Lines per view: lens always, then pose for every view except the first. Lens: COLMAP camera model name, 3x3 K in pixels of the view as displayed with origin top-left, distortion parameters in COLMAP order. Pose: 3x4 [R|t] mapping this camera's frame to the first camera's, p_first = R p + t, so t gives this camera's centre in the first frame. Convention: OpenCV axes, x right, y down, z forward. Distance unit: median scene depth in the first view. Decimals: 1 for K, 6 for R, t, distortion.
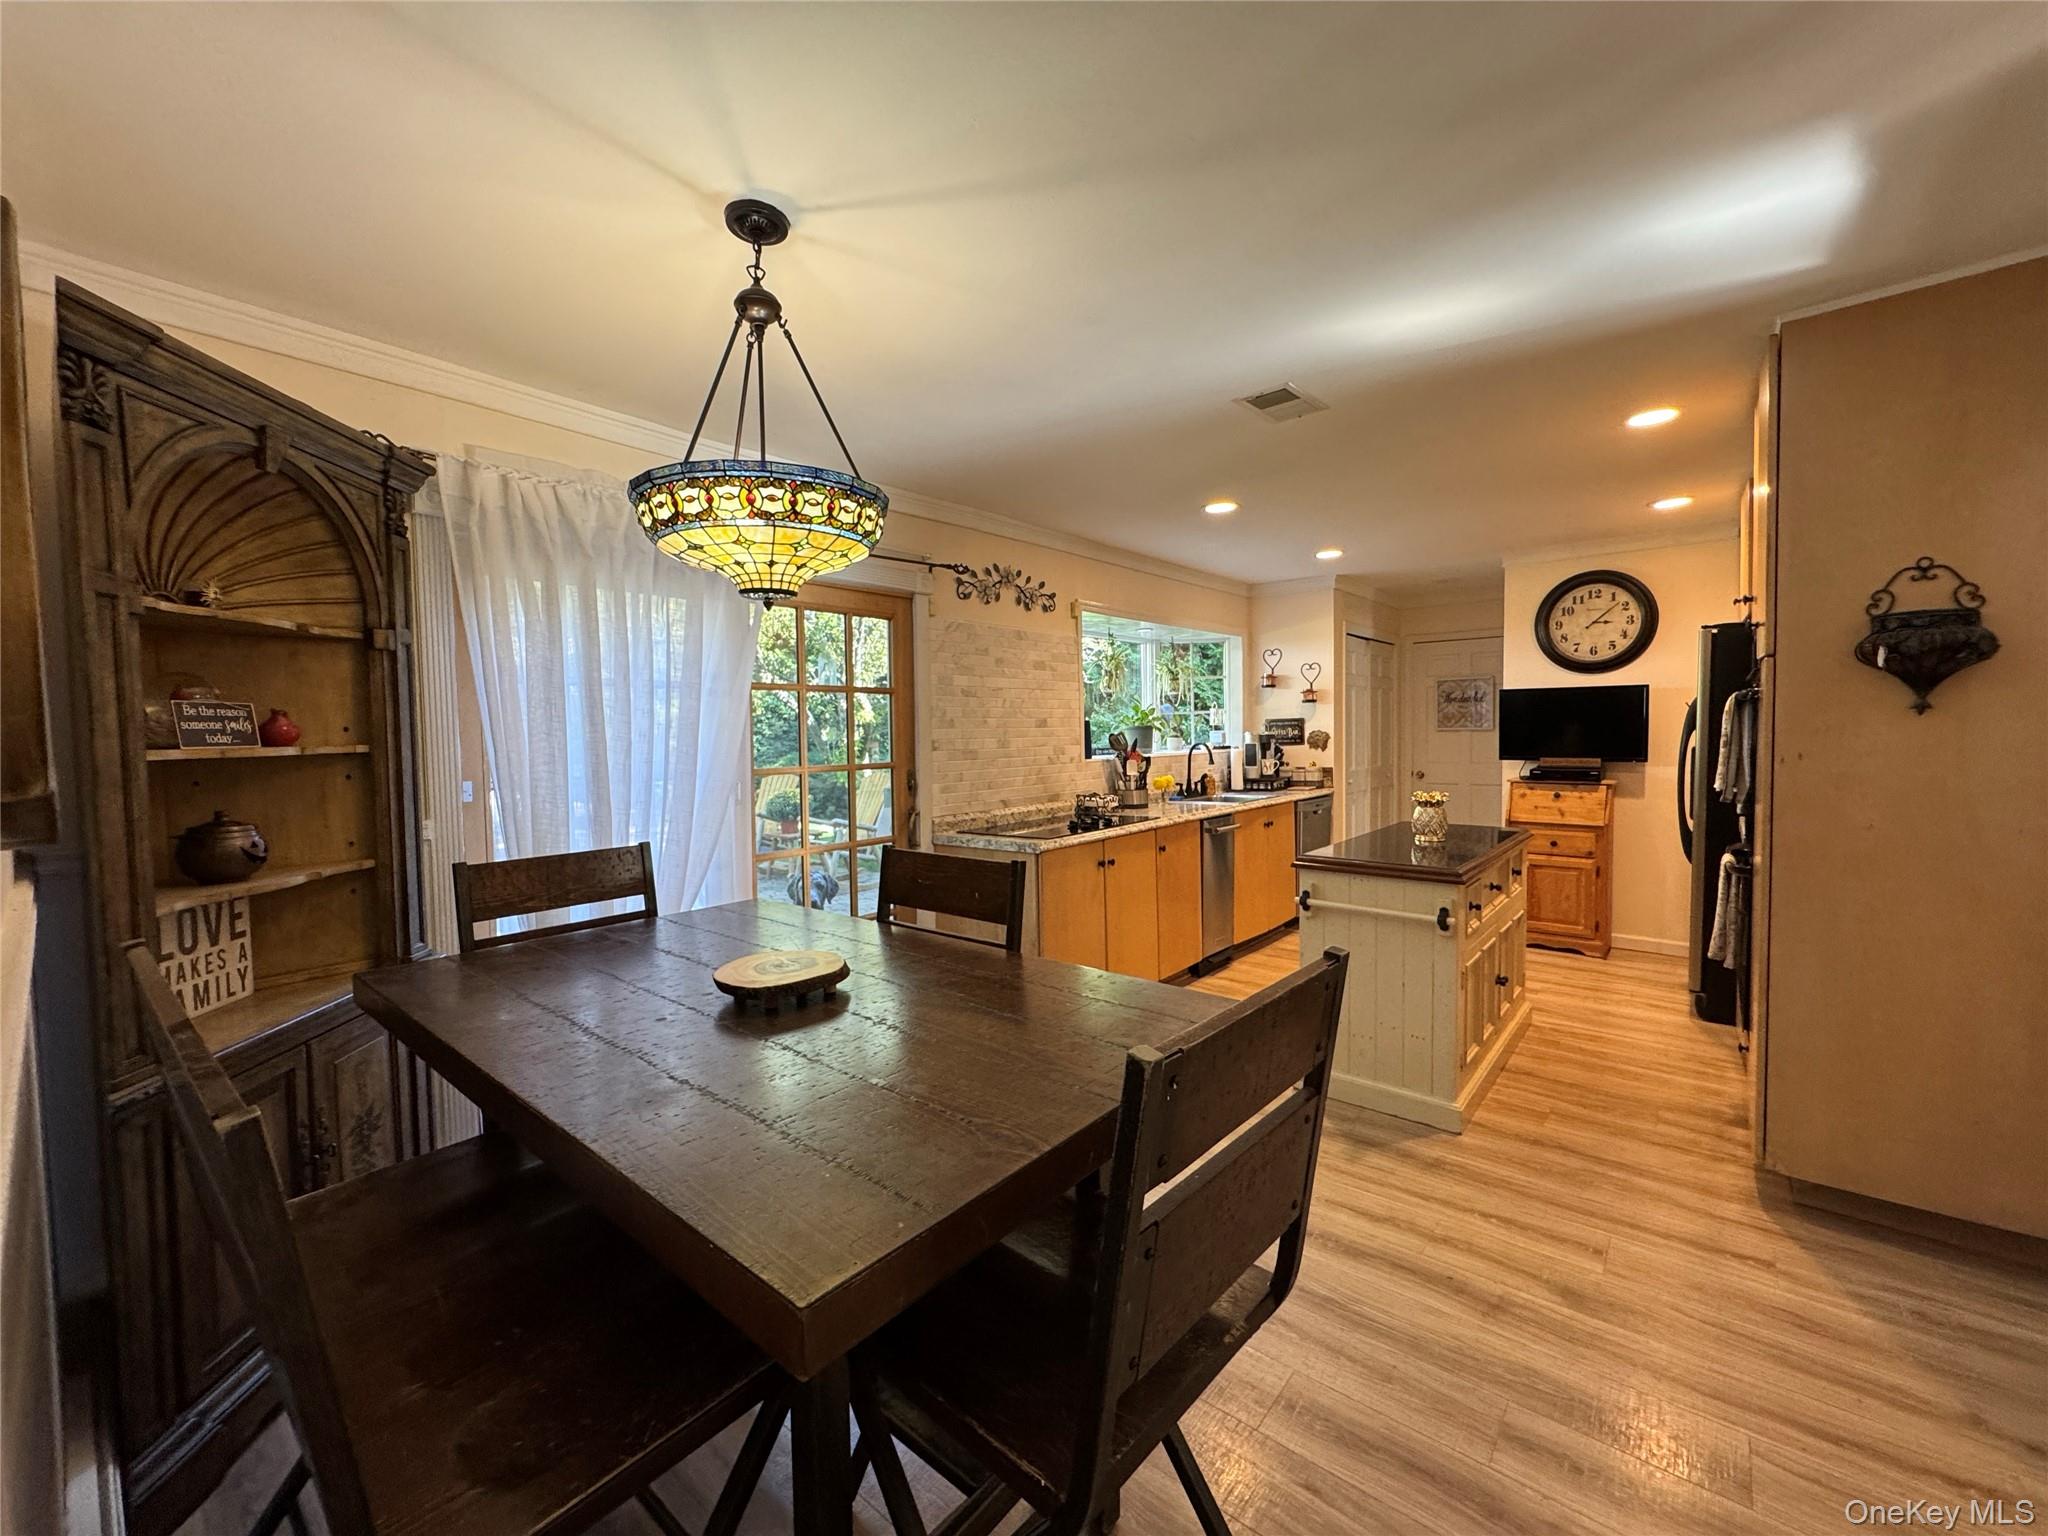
lens RADIAL K [[815.4, 0, 1030.4], [0, 815.4, 757.1], [0, 0, 1]] dist [-0.003824, -0.000328]
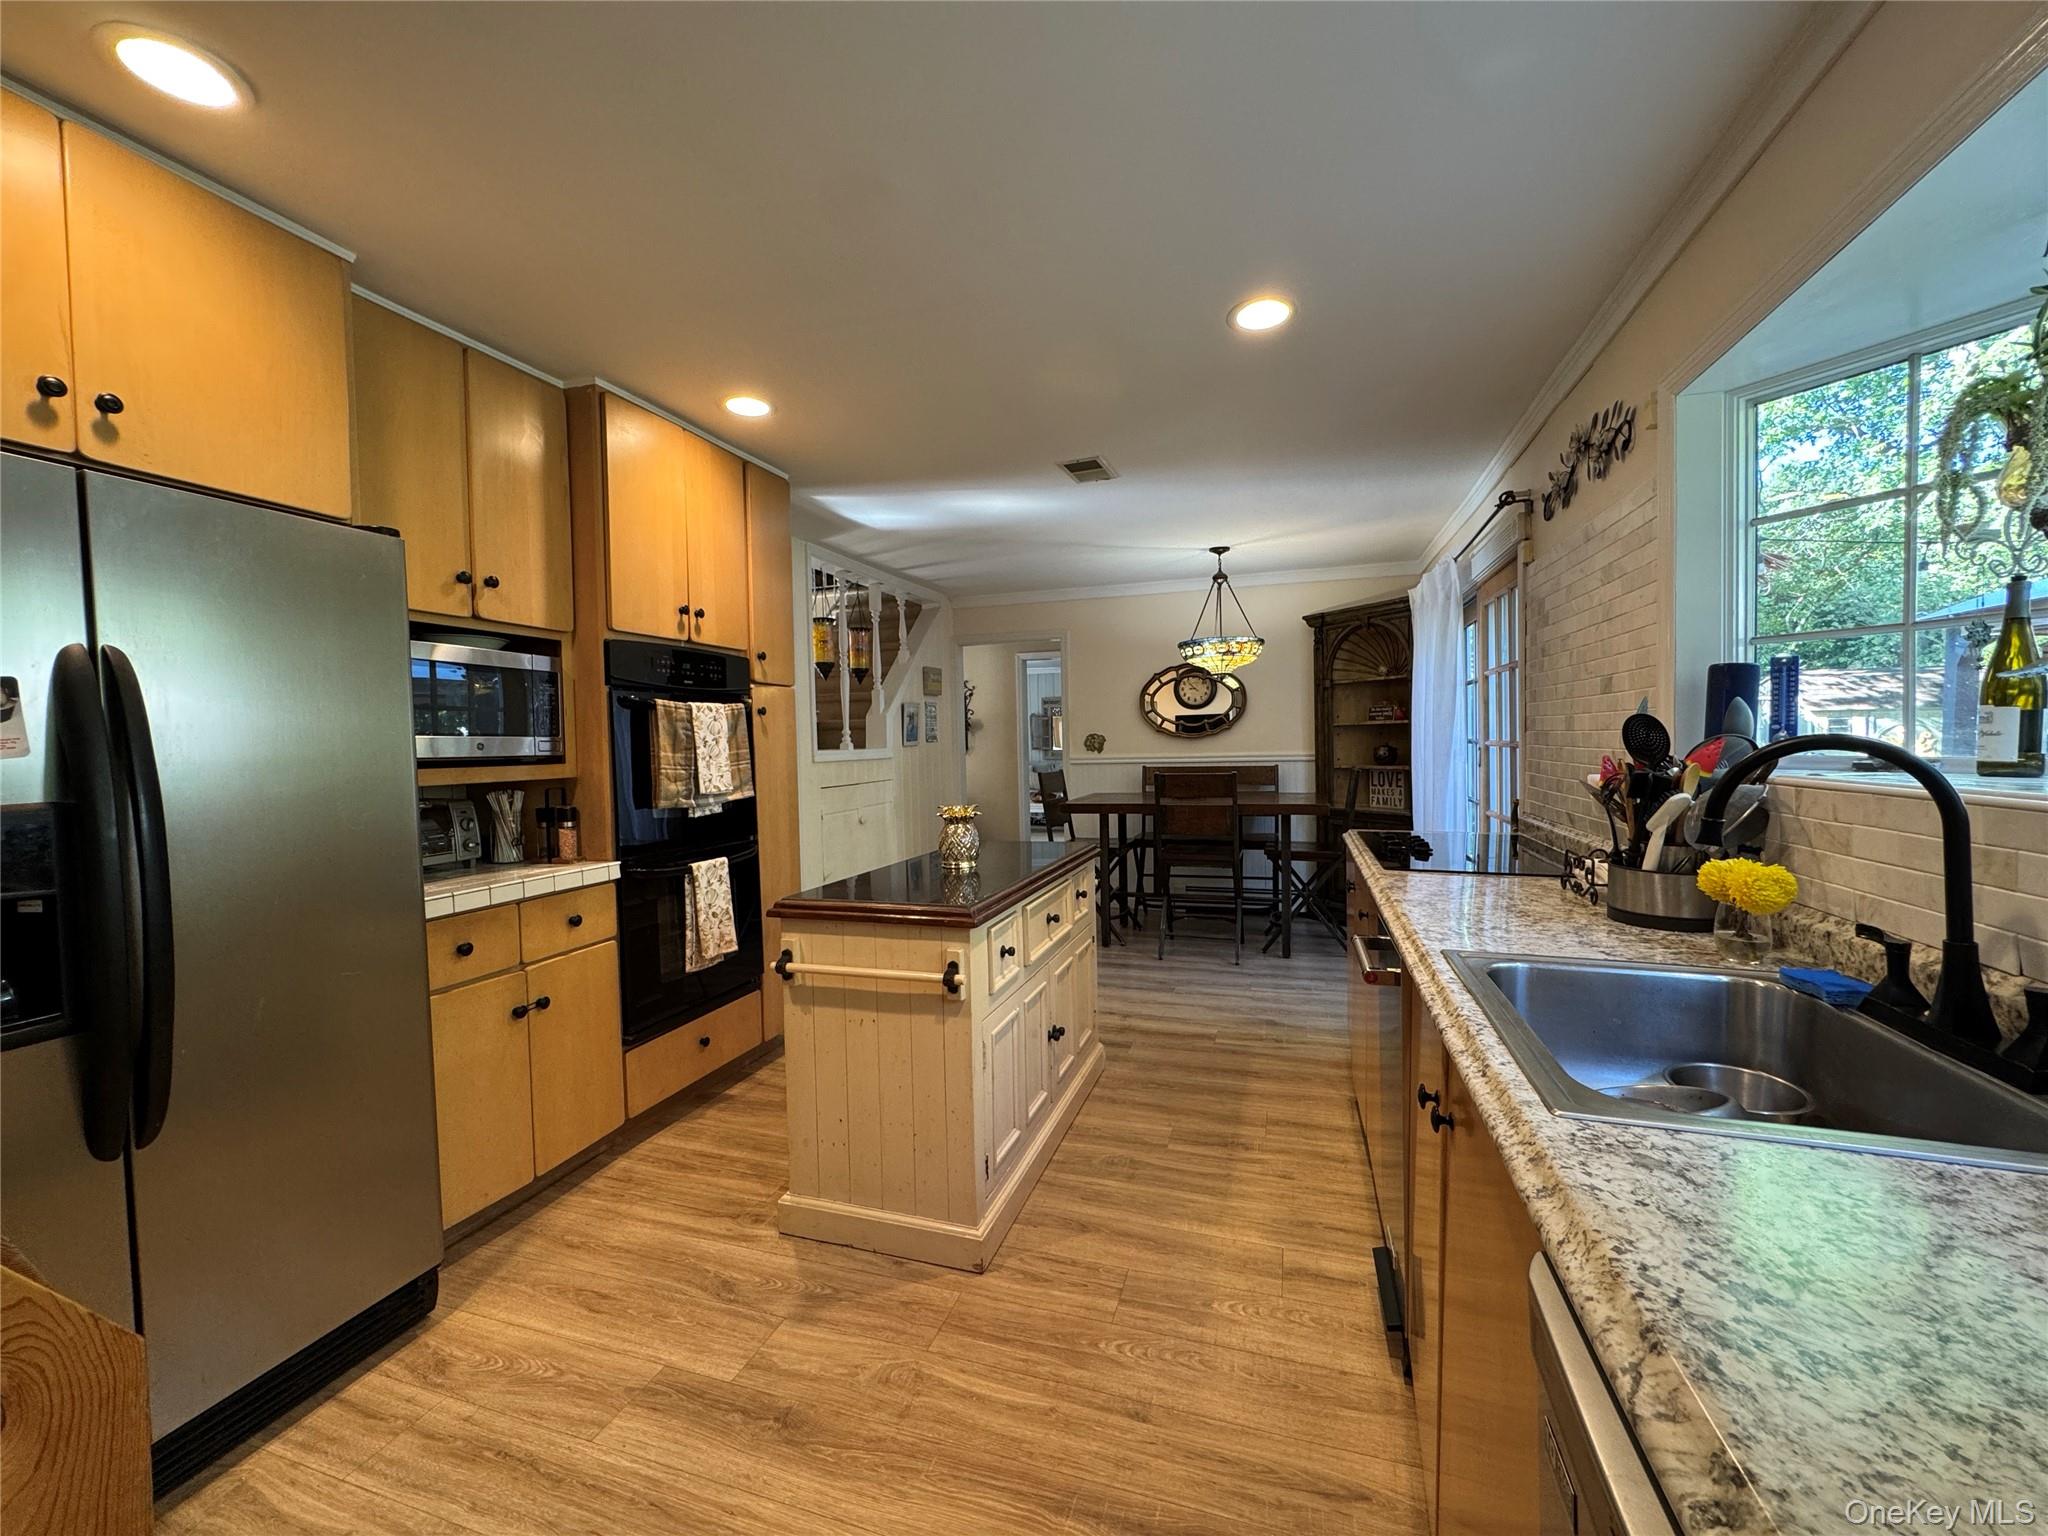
lens RADIAL K [[815.4, 0, 1023.5], [0, 815.4, 773.7], [0, 0, 1]] dist [-0.003824, -0.000328]
pose [[-0.927602, 0.053848, -0.369668, 0.494850], [0.026976, 0.996628, 0.077486, -0.031766], [0.372595, 0.061904, -0.925927, 1.201866]]
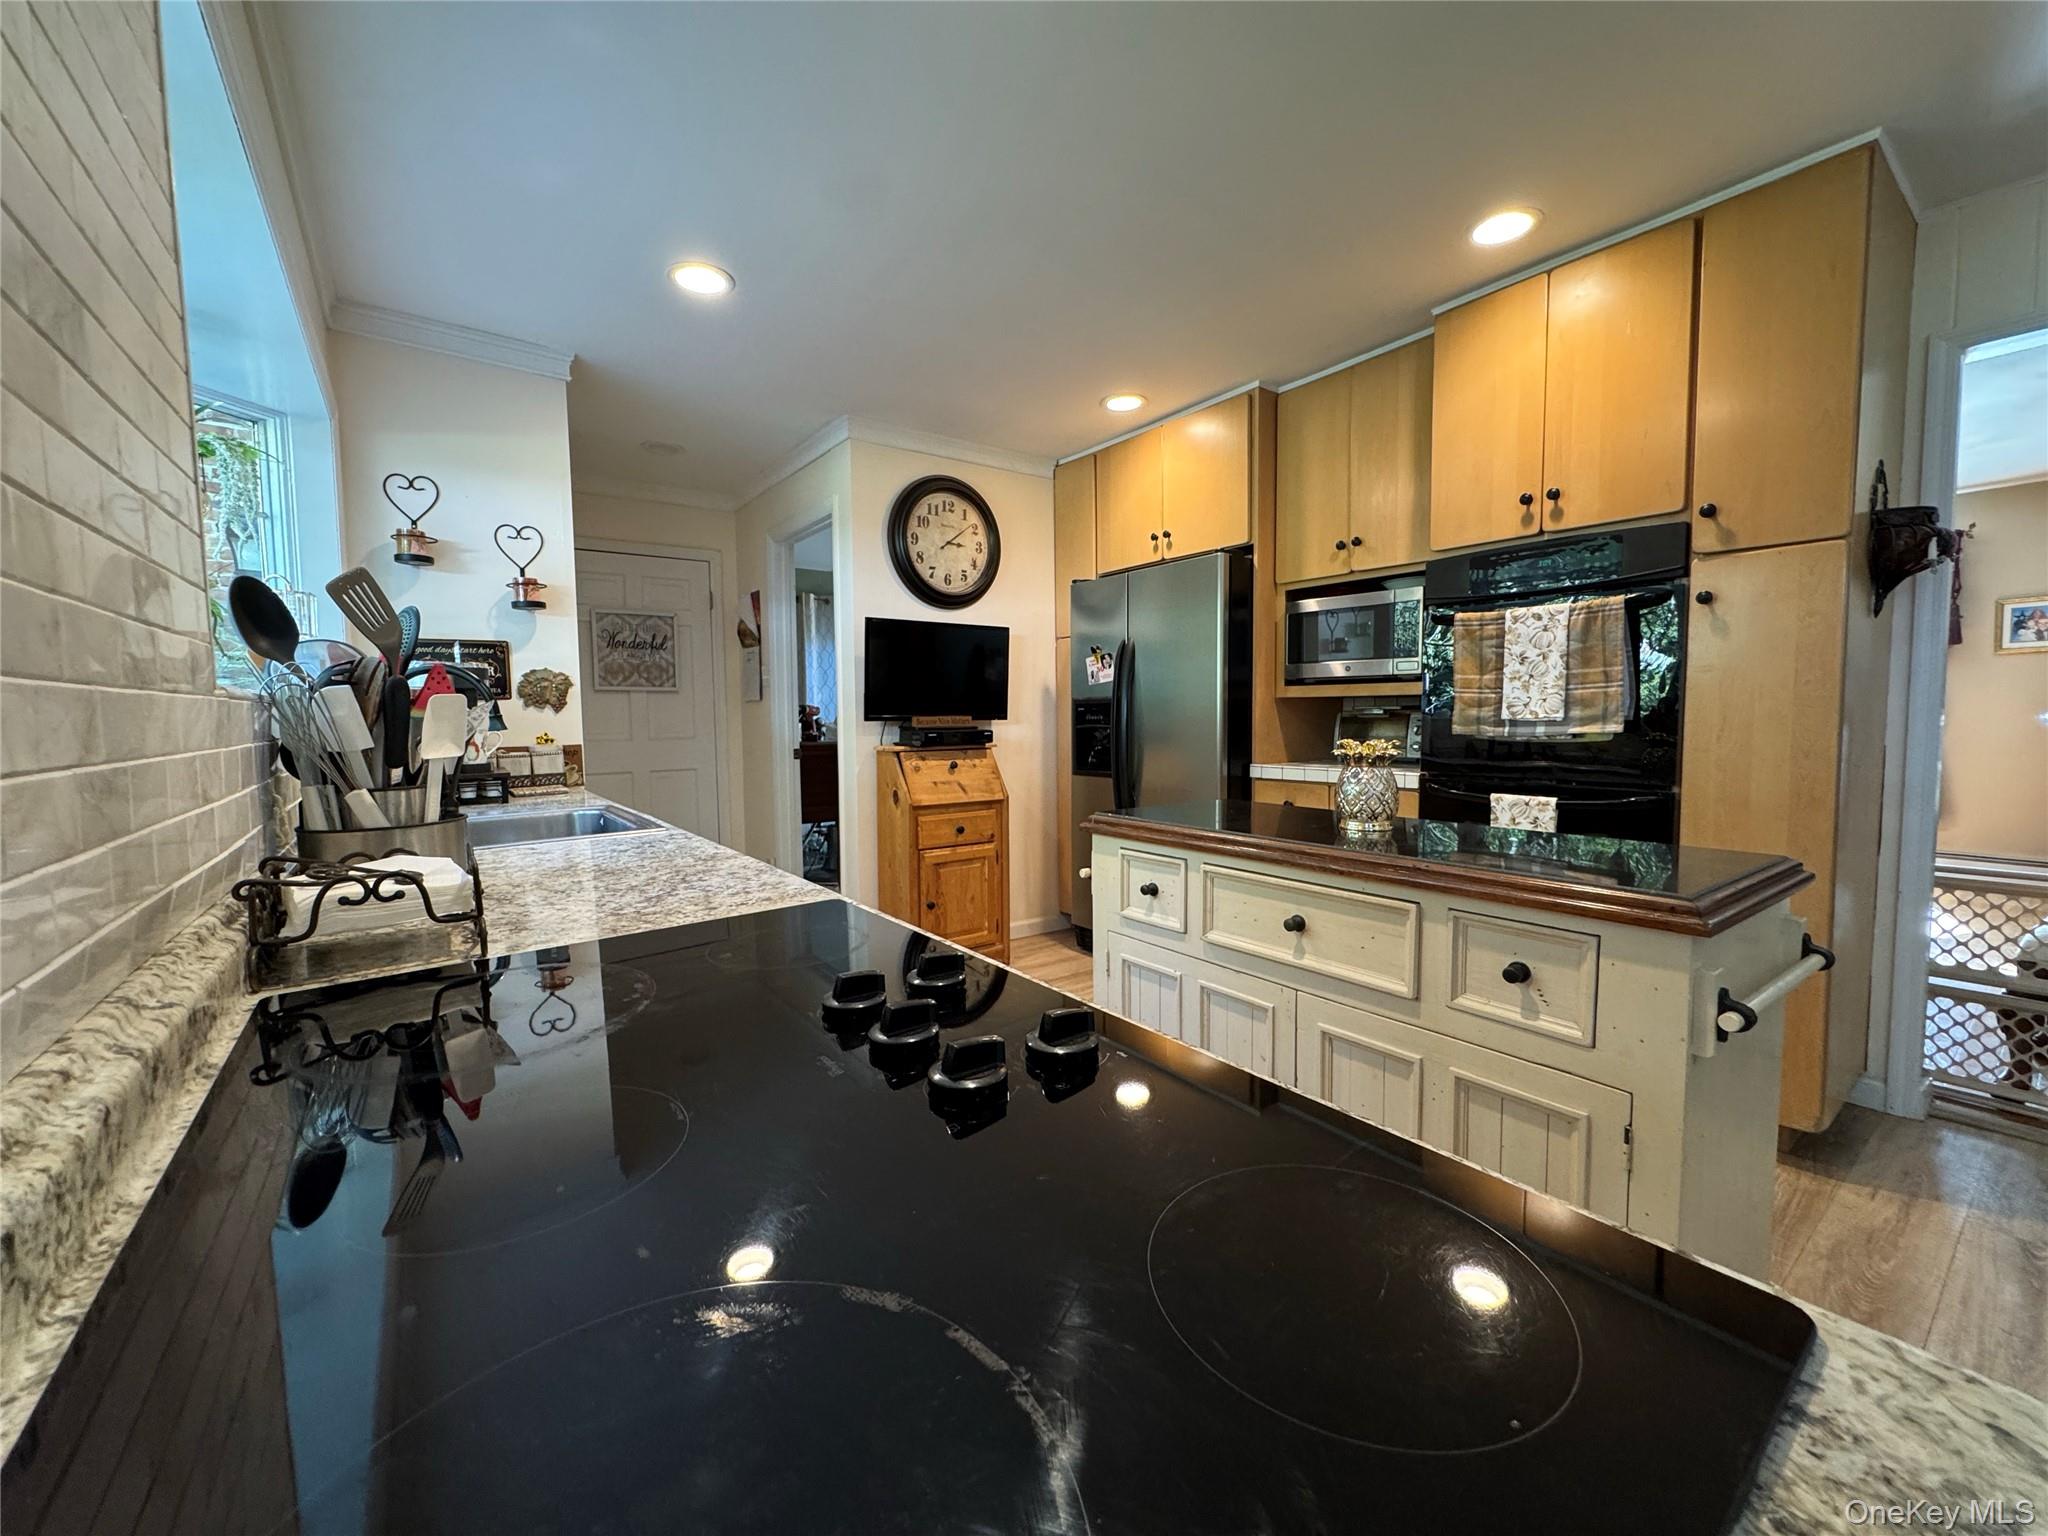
lens RADIAL K [[815.4, 0, 1018.3], [0, 815.4, 765.0], [0, 0, 1]] dist [-0.003824, -0.000328]
pose [[0.234367, -0.045921, 0.971063, -0.061841], [0.039835, 0.998498, 0.037604, 0.020695], [-0.971332, 0.029869, 0.235845, 0.755888]]
